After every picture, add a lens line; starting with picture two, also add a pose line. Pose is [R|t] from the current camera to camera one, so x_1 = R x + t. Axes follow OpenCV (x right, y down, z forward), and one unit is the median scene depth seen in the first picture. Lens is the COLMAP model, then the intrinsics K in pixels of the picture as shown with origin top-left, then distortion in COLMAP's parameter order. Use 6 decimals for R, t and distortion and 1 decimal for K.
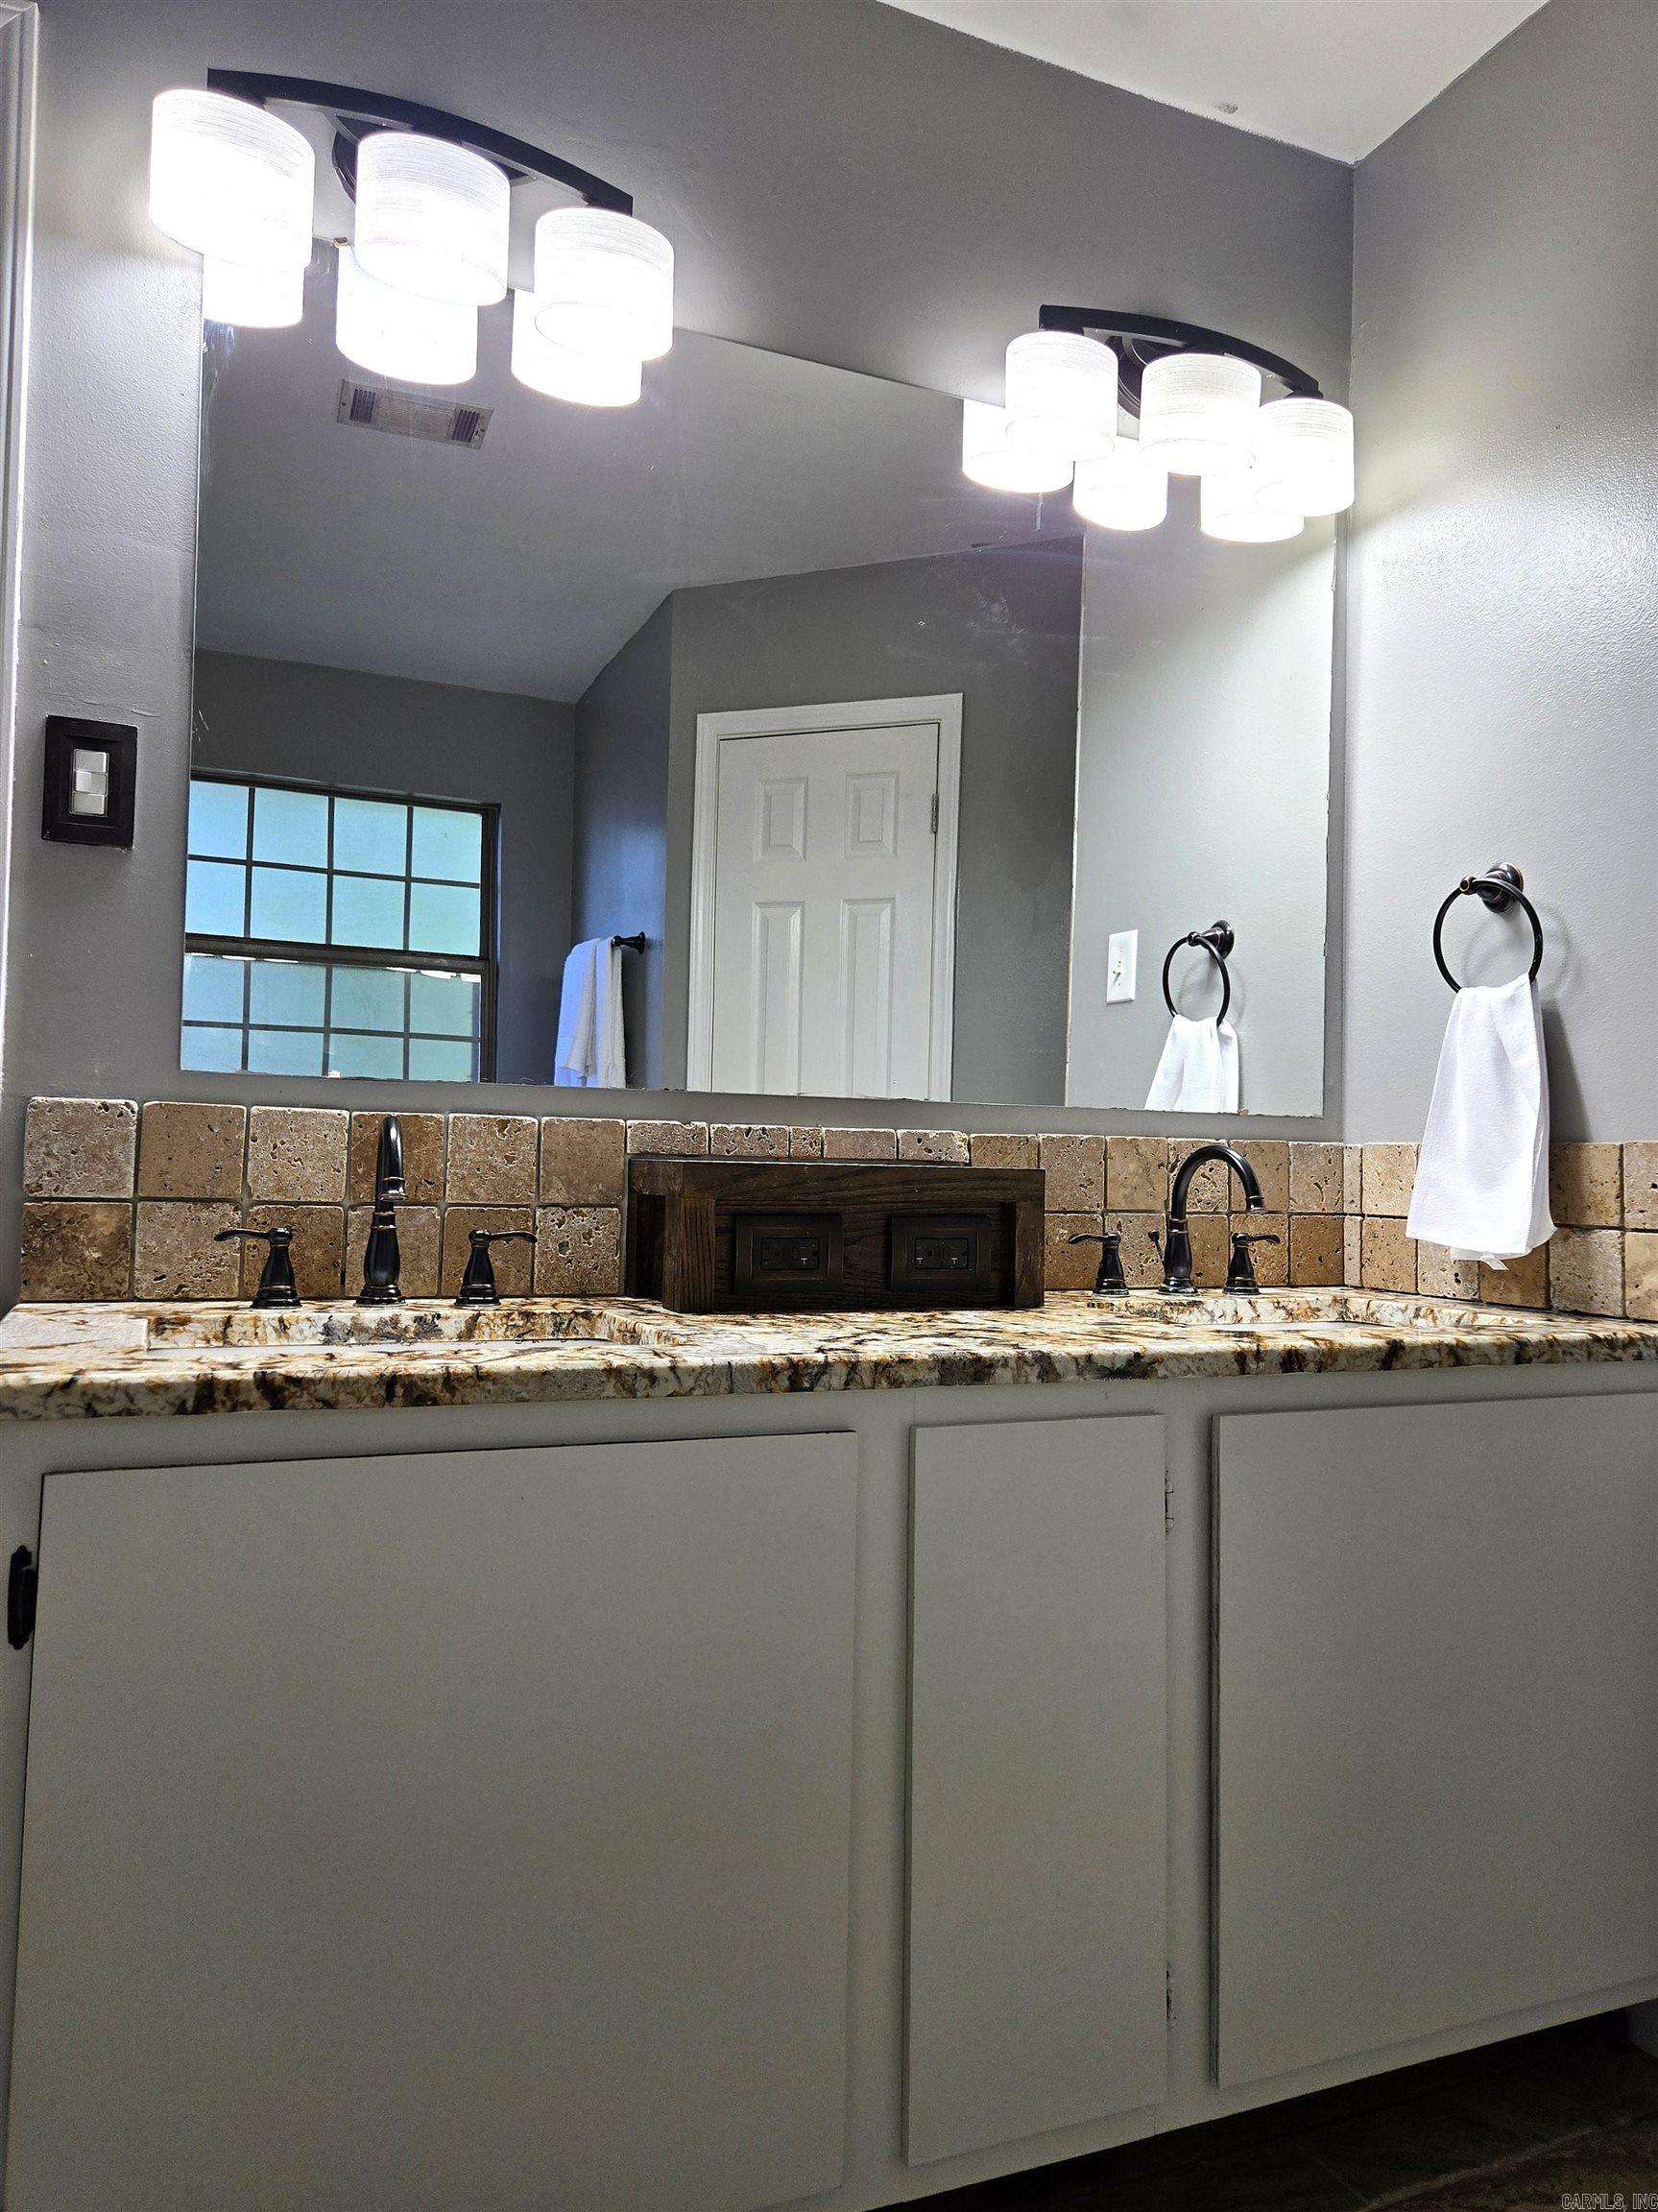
lens RADIAL K [[1533.9, 0, 829.0], [0, 1533.9, 1106.0], [0, 0, 1]] dist [0.081081, -0.059307]
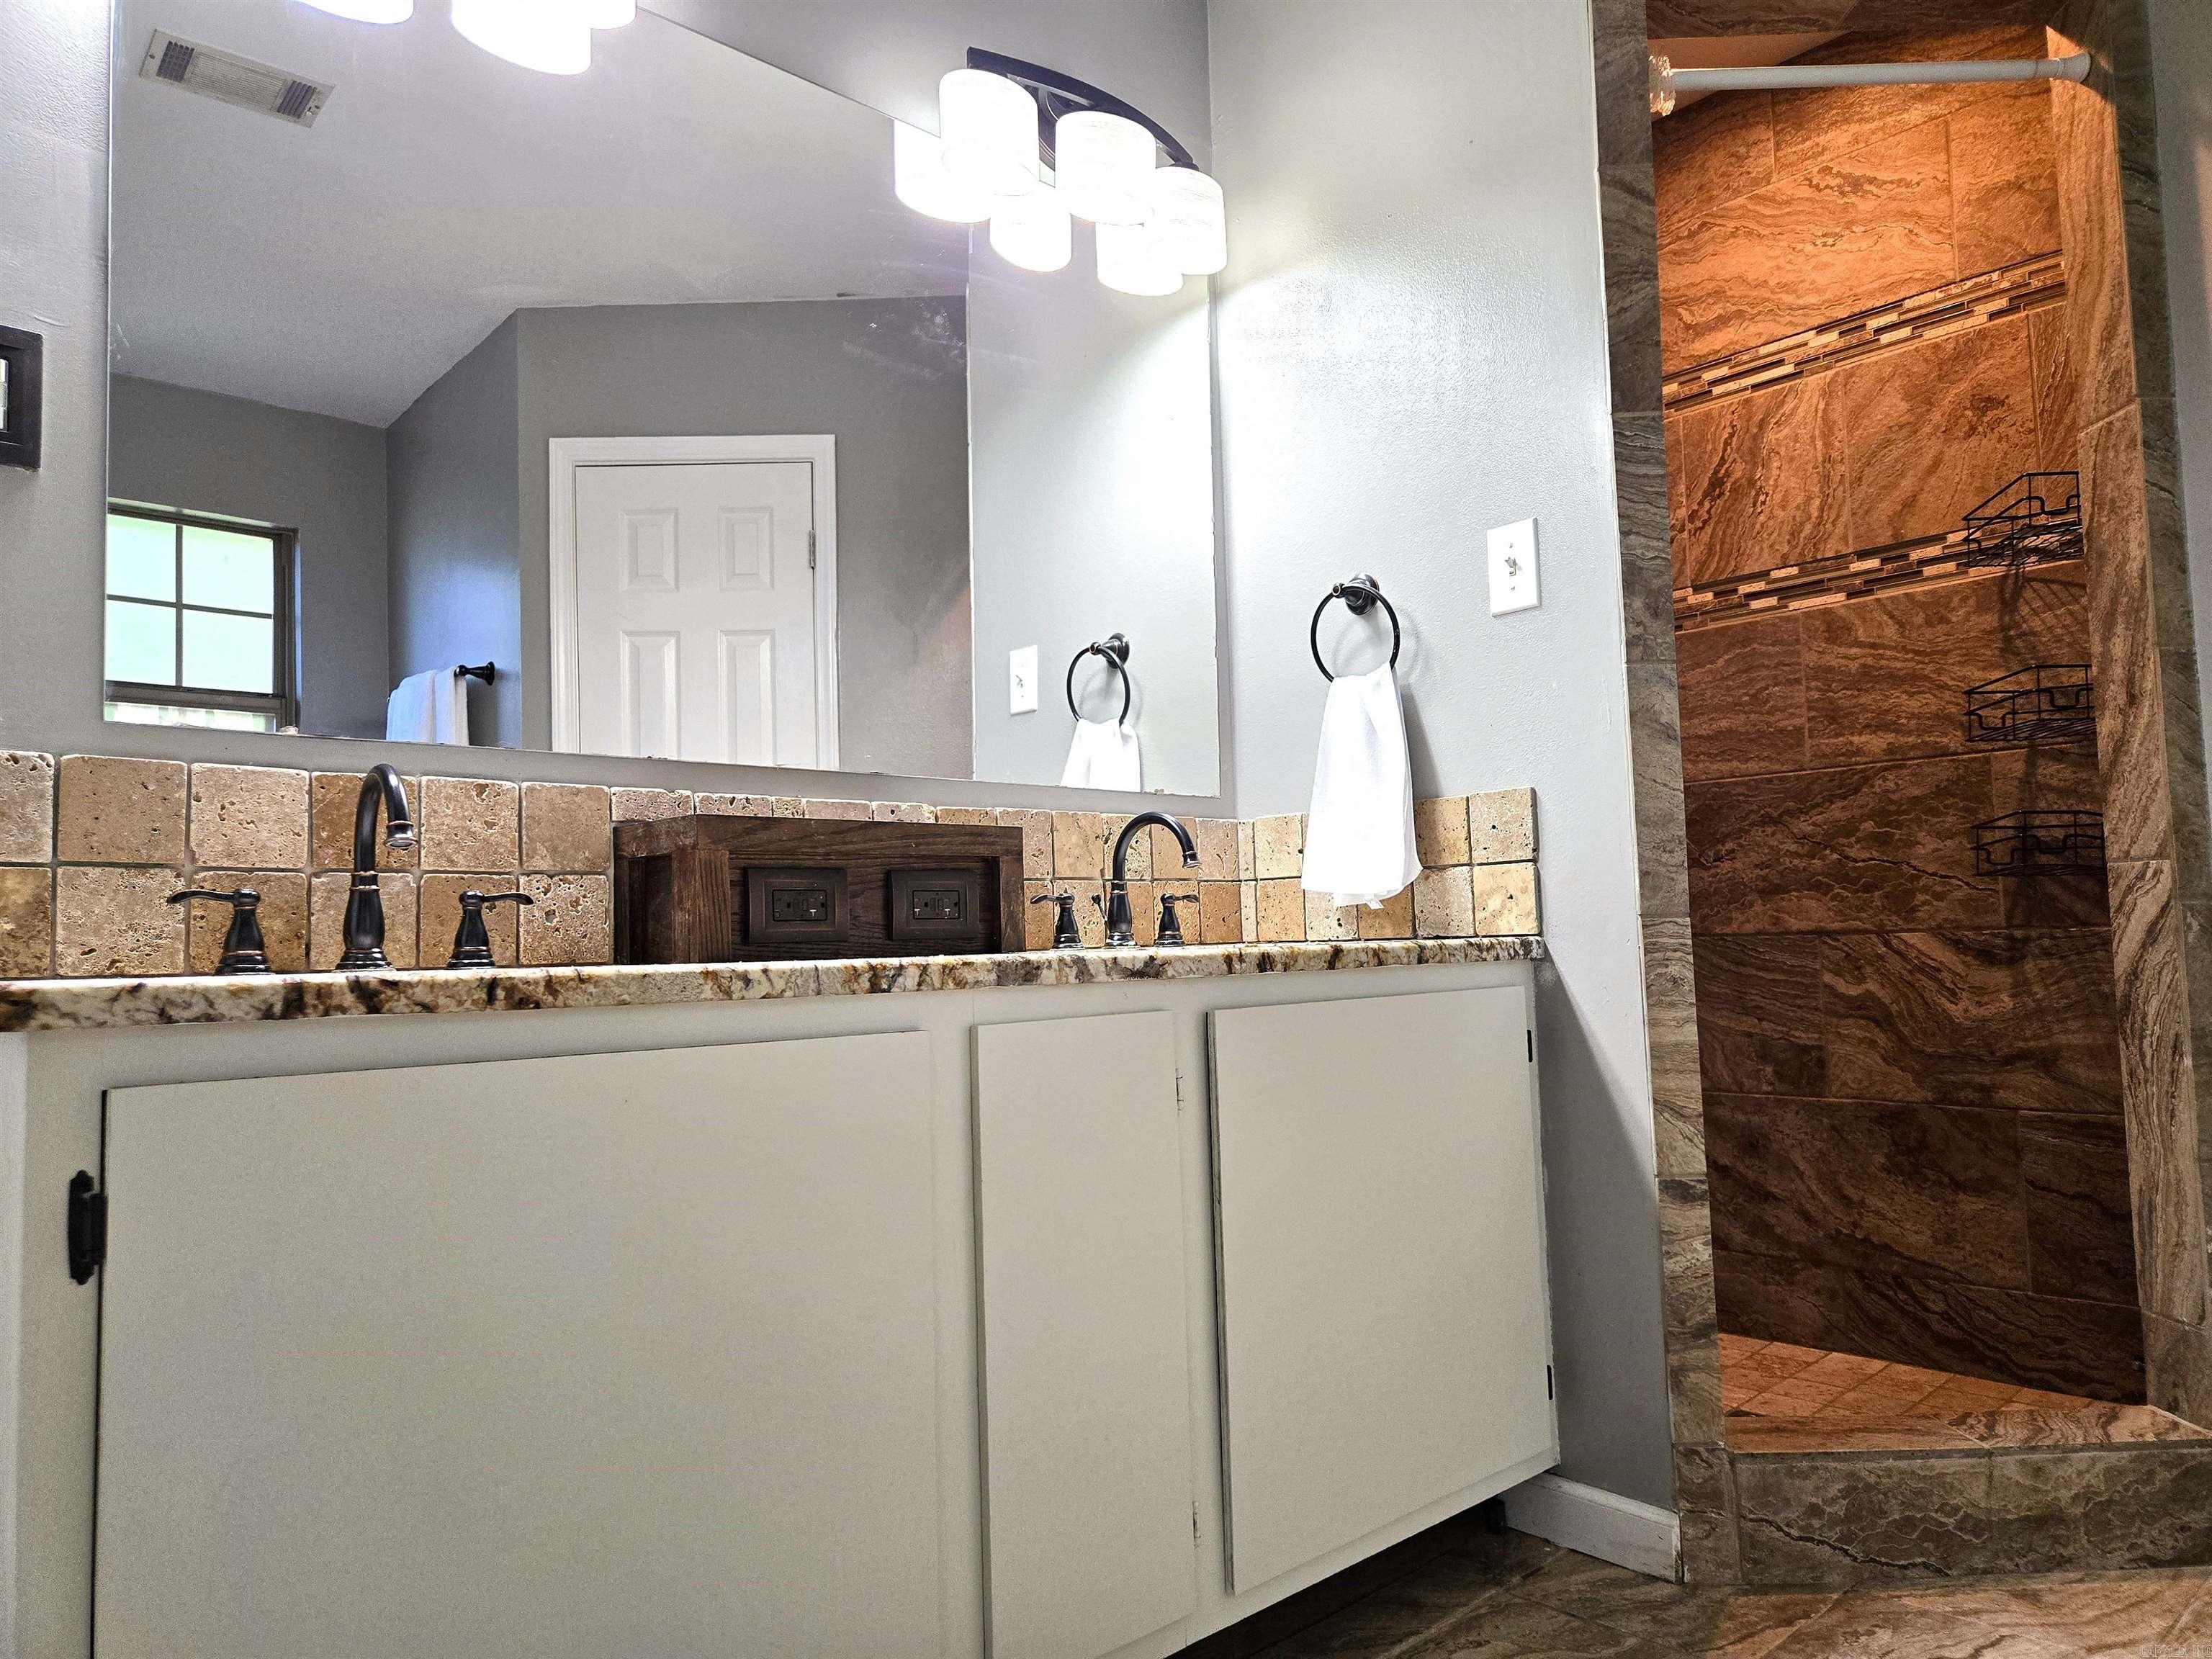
lens RADIAL K [[1470.6, 0, 1158.3], [0, 1470.6, 838.0], [0, 0, 1]] dist [0.085025, -0.057045]
pose [[0.941672, -0.030030, 0.335190, -0.122063], [0.037760, 0.999149, -0.016568, 0.071450], [-0.334407, 0.028258, 0.942005, -0.020039]]
